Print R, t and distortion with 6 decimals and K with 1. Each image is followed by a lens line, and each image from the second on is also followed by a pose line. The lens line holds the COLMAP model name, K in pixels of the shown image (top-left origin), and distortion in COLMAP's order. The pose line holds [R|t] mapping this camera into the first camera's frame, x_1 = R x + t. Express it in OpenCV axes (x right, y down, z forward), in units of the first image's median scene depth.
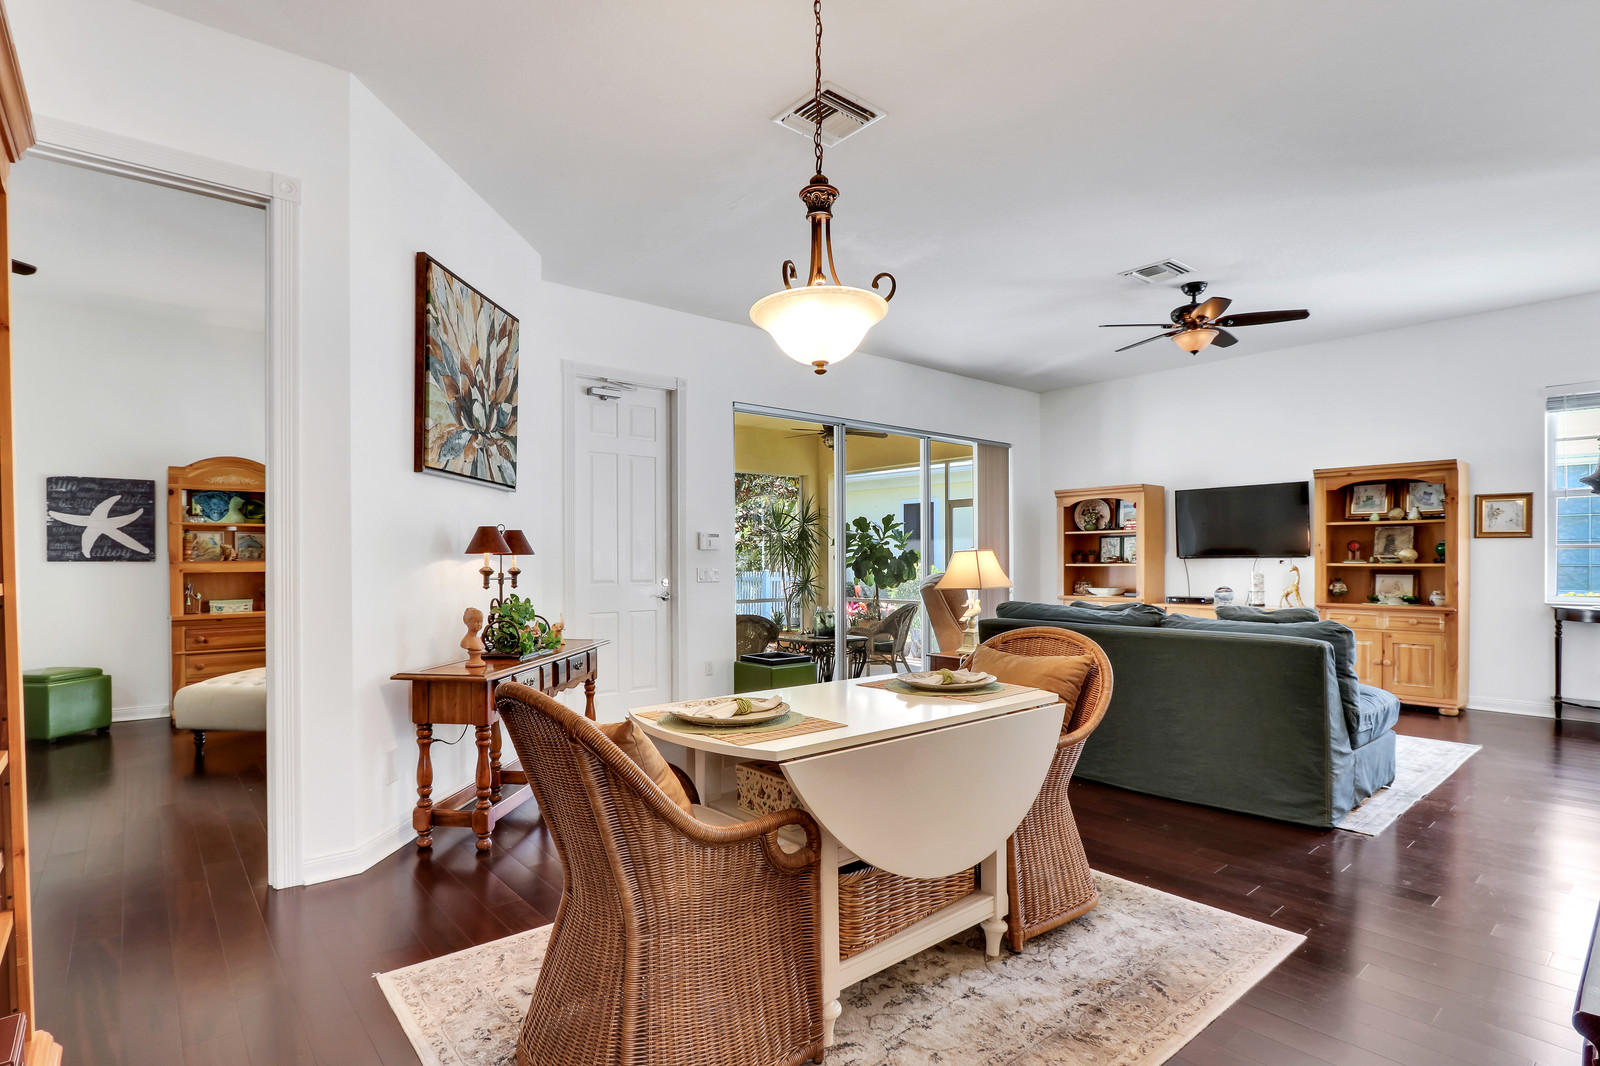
lens RADIAL K [[790.7, 0, 779.7], [0, 790.7, 564.7], [0, 0, 1]] dist [-0.017633, 0.000769]
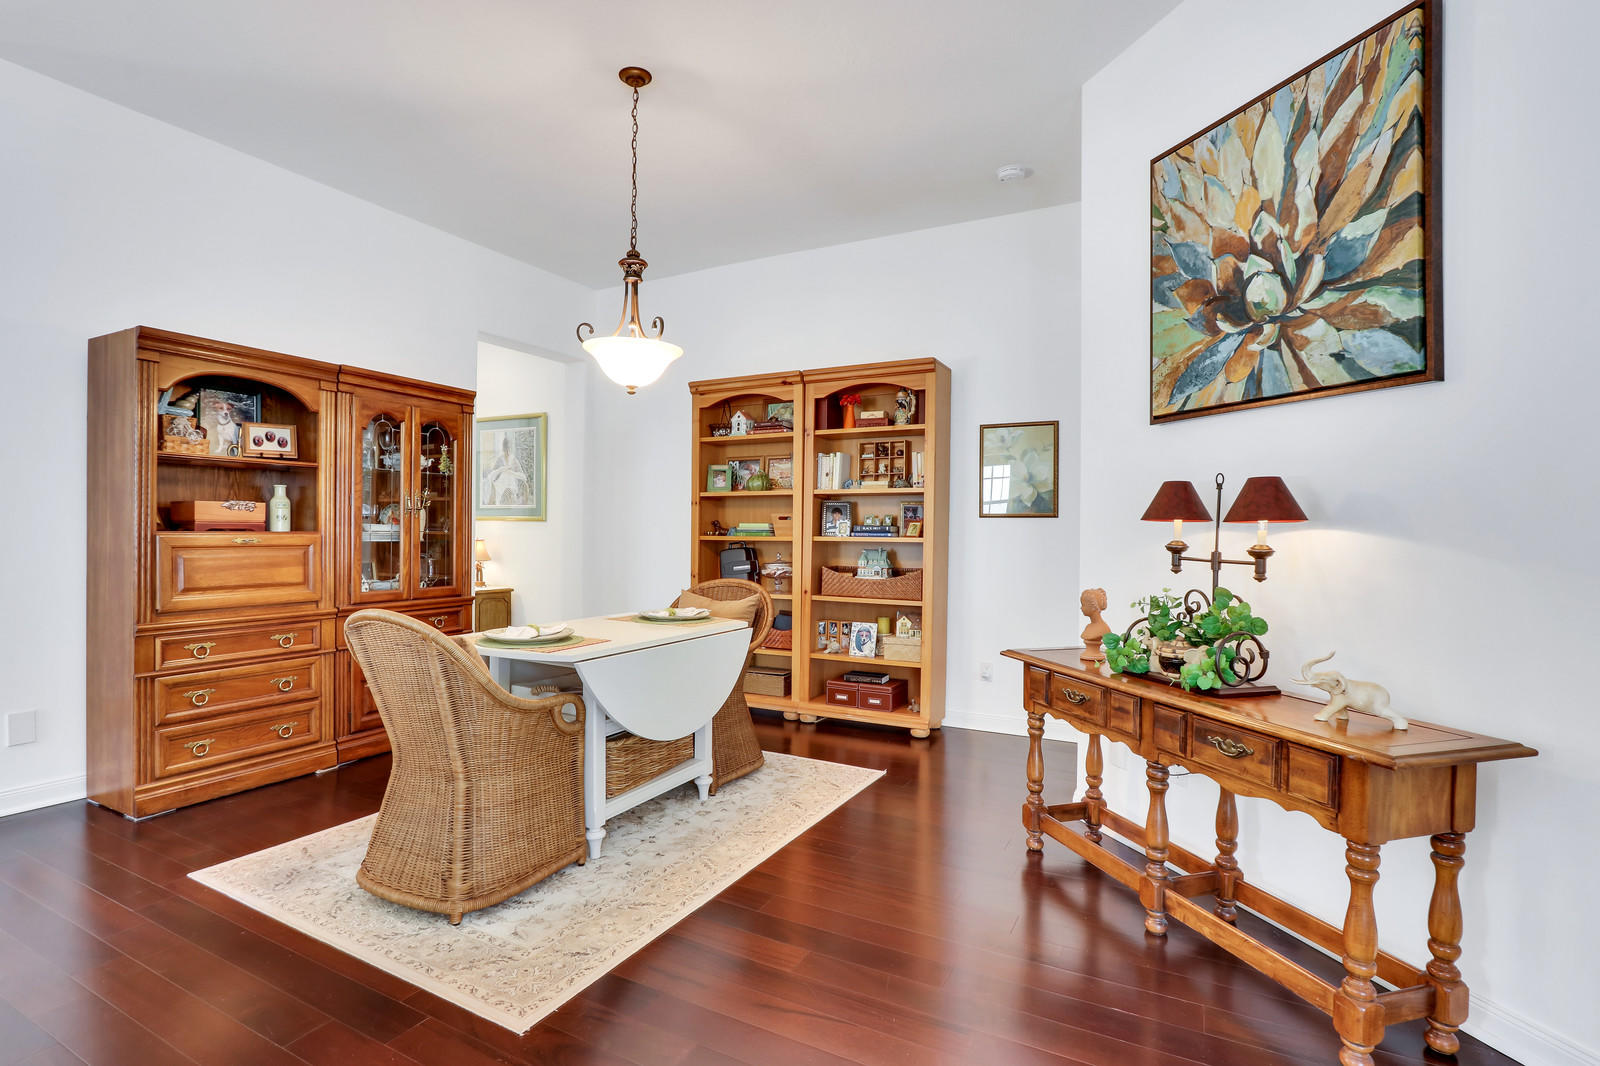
lens RADIAL K [[780.6, 0, 776.5], [0, 780.6, 527.7], [0, 0, 1]] dist [-0.017284, 0.000651]
pose [[-0.930236, -0.007497, -0.366885, 0.120139], [-0.009844, 0.999941, 0.004527, -0.004856], [0.366829, 0.007823, -0.930255, 0.902399]]
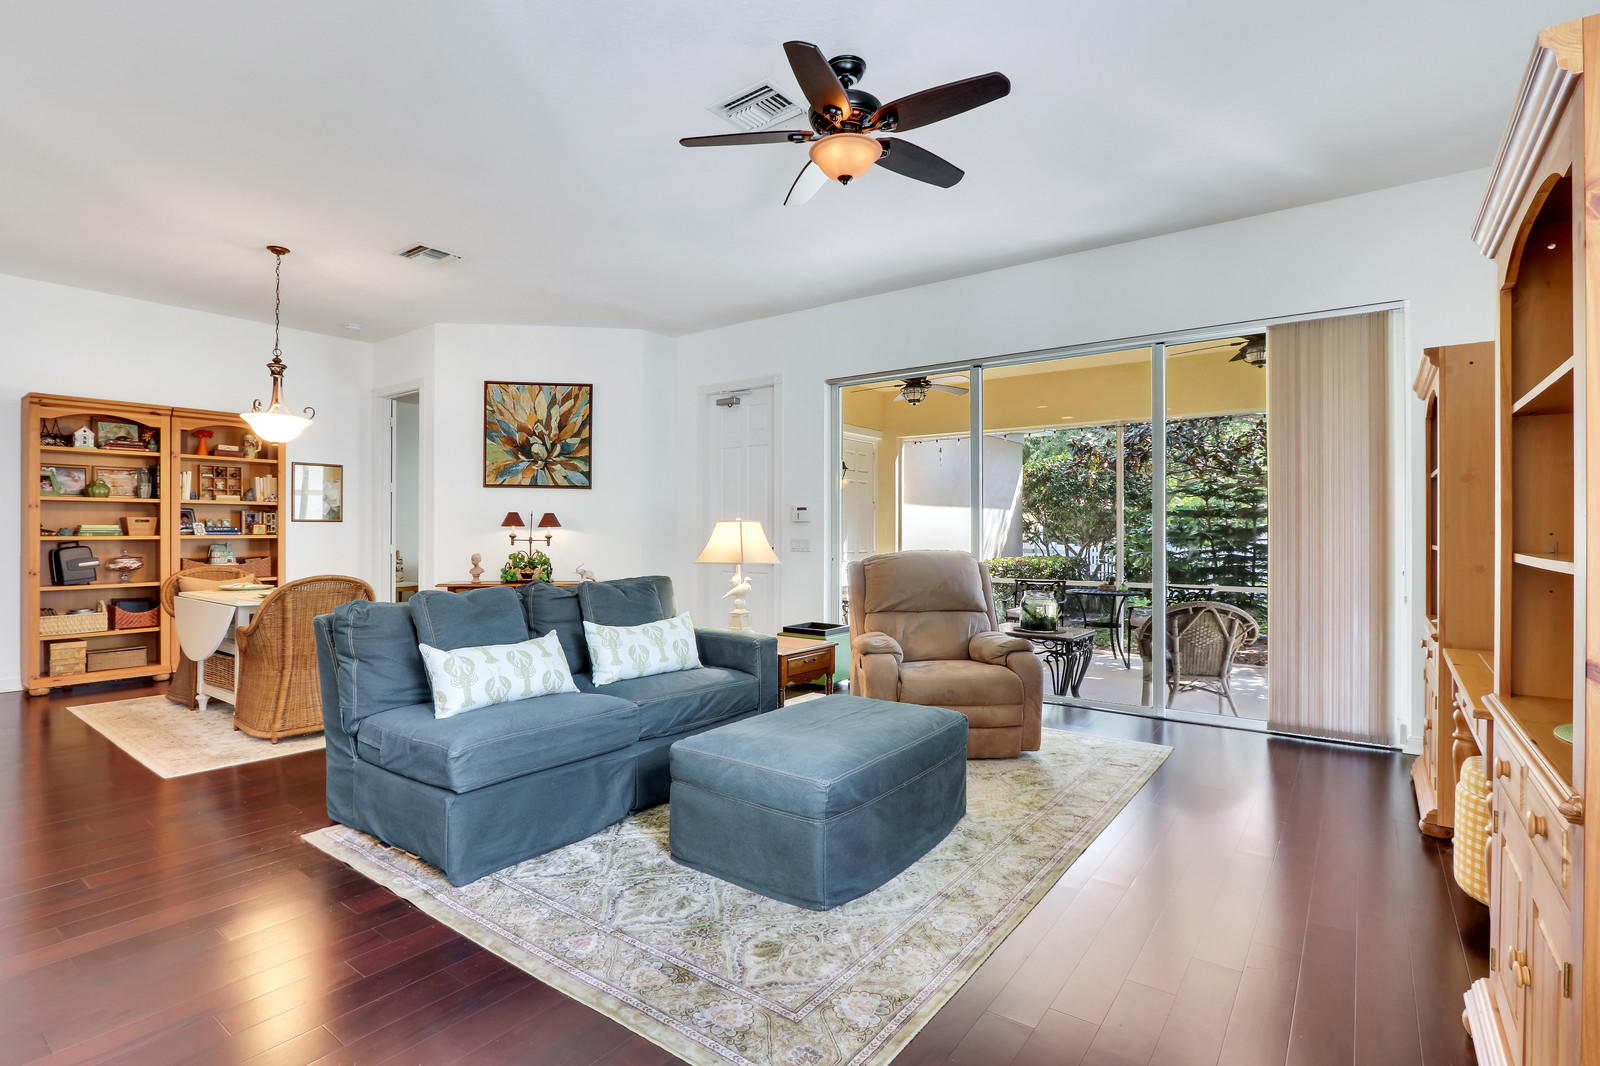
lens RADIAL K [[780.6, 0, 776.5], [0, 780.6, 527.7], [0, 0, 1]] dist [-0.017284, 0.000651]
pose [[0.224048, -0.001968, -0.974576, 0.952814], [-0.008152, 0.999959, -0.003893, -0.005662], [0.974544, 0.008817, 0.224023, 0.720114]]
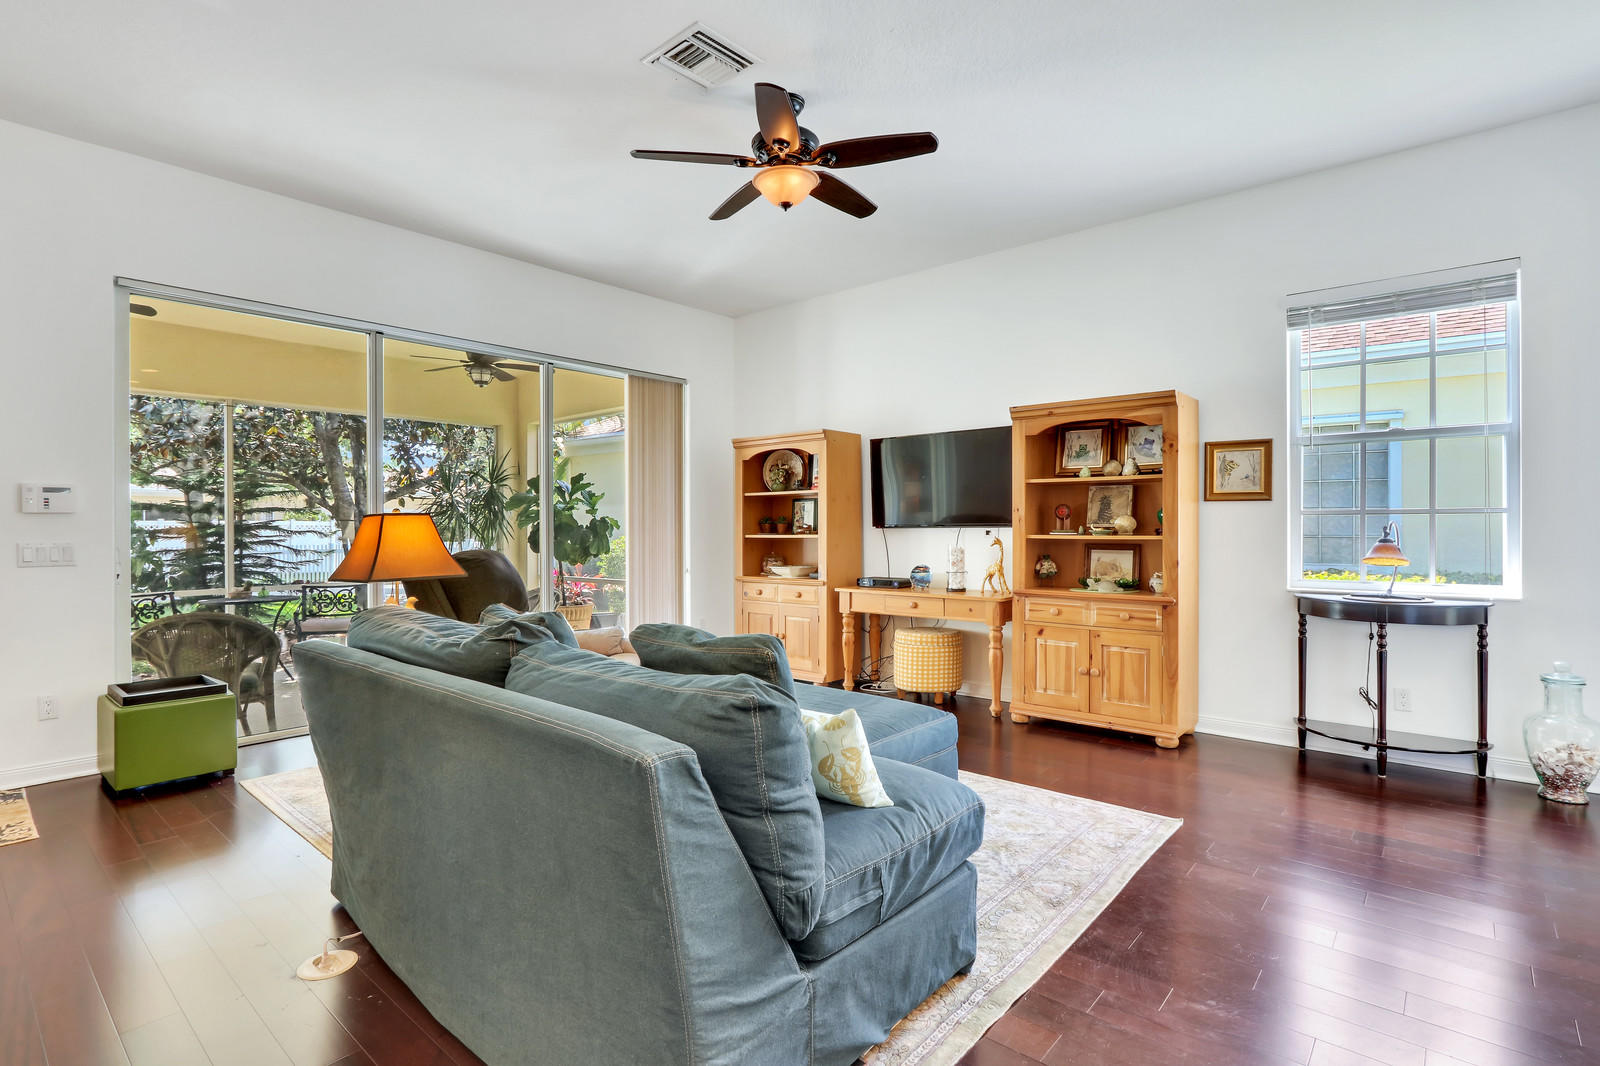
lens RADIAL K [[771.2, 0, 782.8], [0, 771.2, 537.4], [0, 0, 1]] dist [-0.014129, 0.000007]
pose [[0.988329, -0.000966, 0.152331, 0.378718], [0.000000, 0.999980, 0.006346, -0.004367], [-0.152334, -0.006272, 0.988309, 0.336126]]
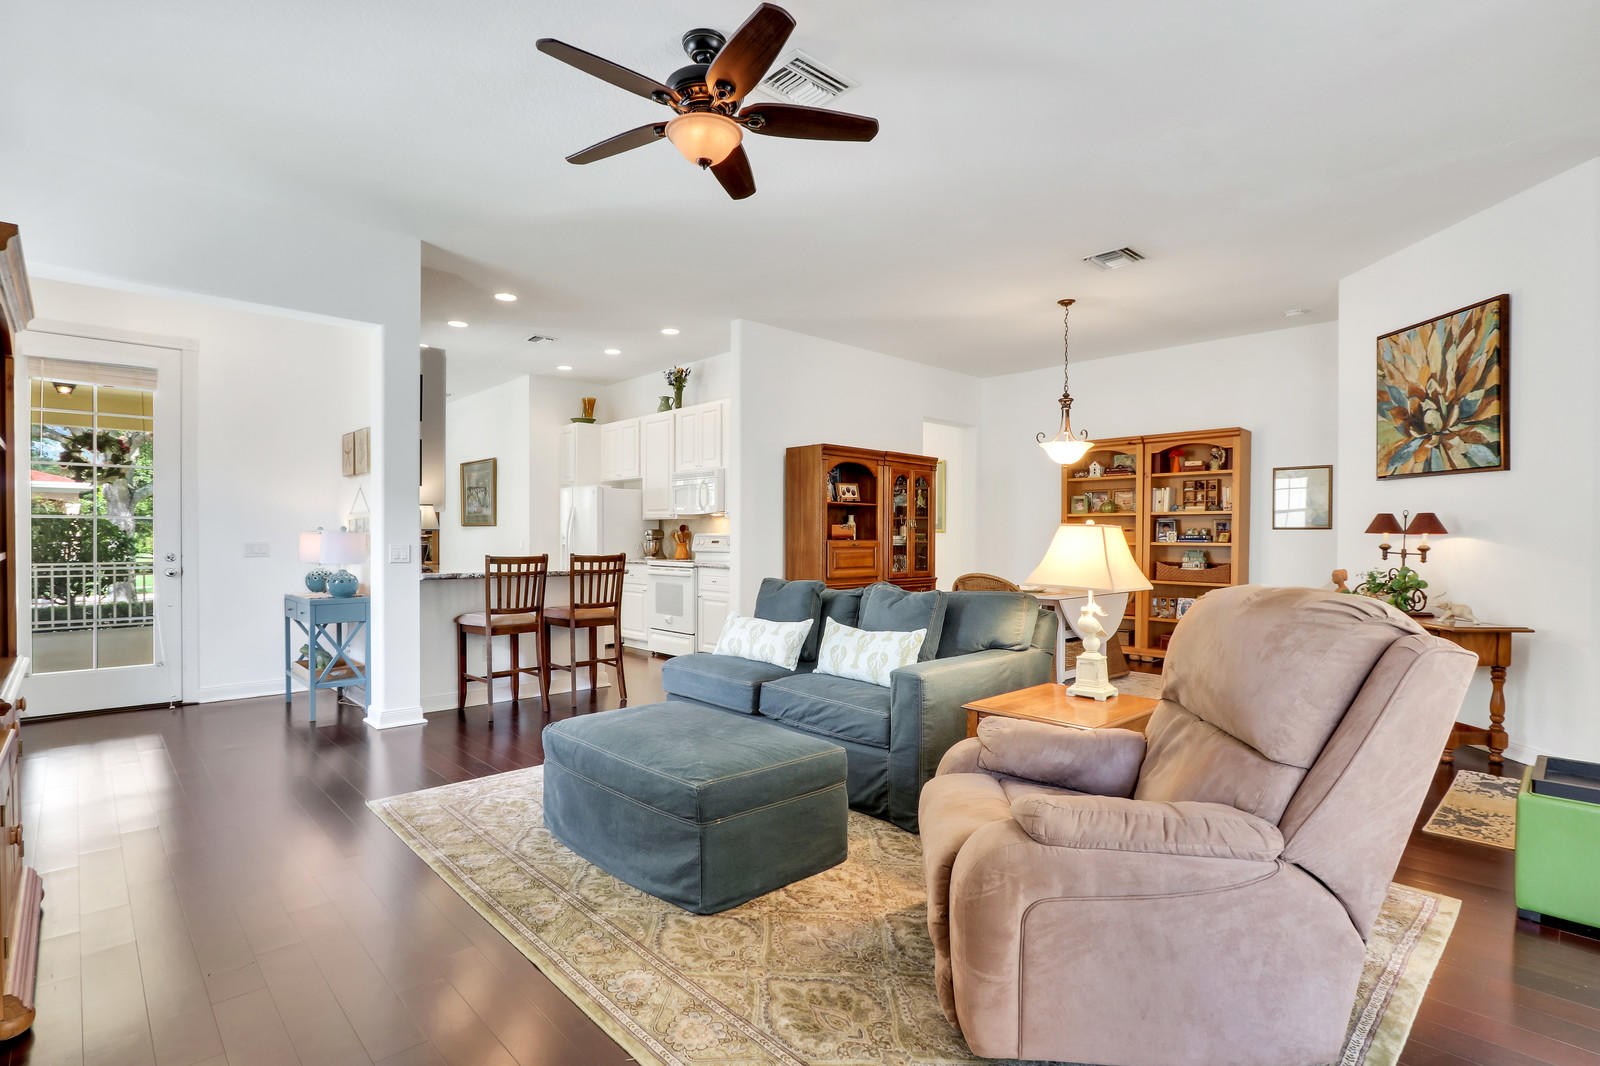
lens RADIAL K [[771.2, 0, 782.8], [0, 771.2, 537.4], [0, 0, 1]] dist [-0.014129, 0.000007]
pose [[-0.998348, -0.004026, -0.057308, 0.438509], [-0.004580, 0.999944, 0.009534, -0.009287], [0.057267, 0.009781, -0.998311, 1.349113]]
